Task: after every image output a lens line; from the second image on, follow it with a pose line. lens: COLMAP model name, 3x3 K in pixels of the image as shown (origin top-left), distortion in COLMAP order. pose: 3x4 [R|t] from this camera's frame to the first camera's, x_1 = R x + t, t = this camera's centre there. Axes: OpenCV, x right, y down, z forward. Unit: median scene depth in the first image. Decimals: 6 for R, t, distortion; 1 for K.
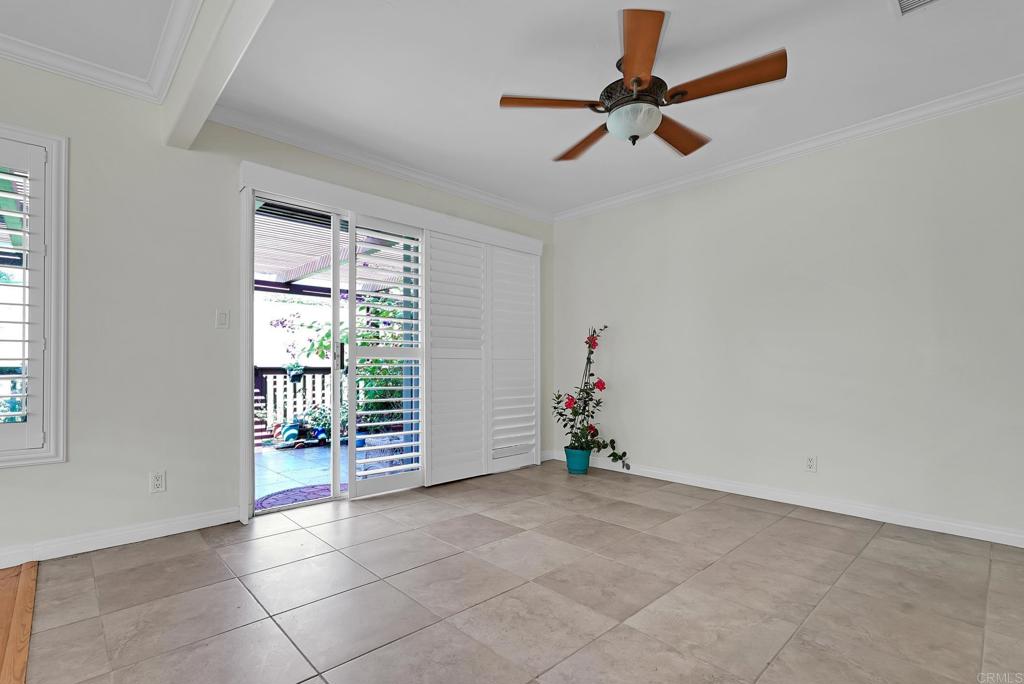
lens RADIAL K [[481.4, 0, 515.9], [0, 481.4, 359.4], [0, 0, 1]] dist [0.001717, 0.000200]
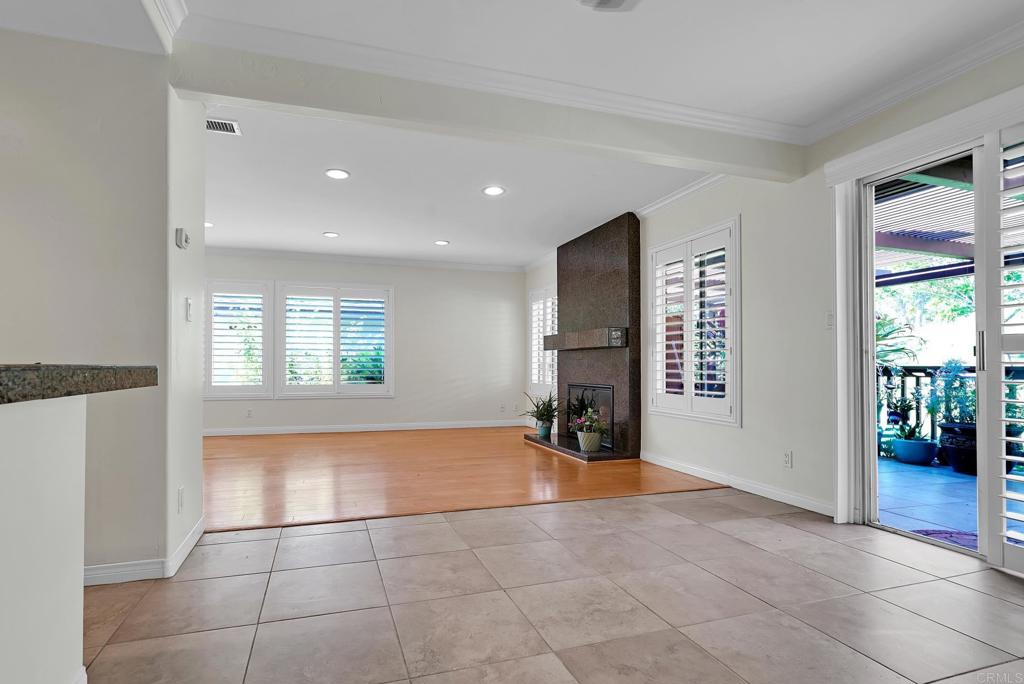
lens RADIAL K [[513.4, 0, 511.8], [0, 513.4, 367.9], [0, 0, 1]] dist [0.018787, 0.000475]
pose [[-0.404206, 0.002157, -0.914665, 1.020578], [0.012063, 0.999923, -0.002973, 0.020853], [0.914588, -0.012235, -0.404201, 1.200843]]
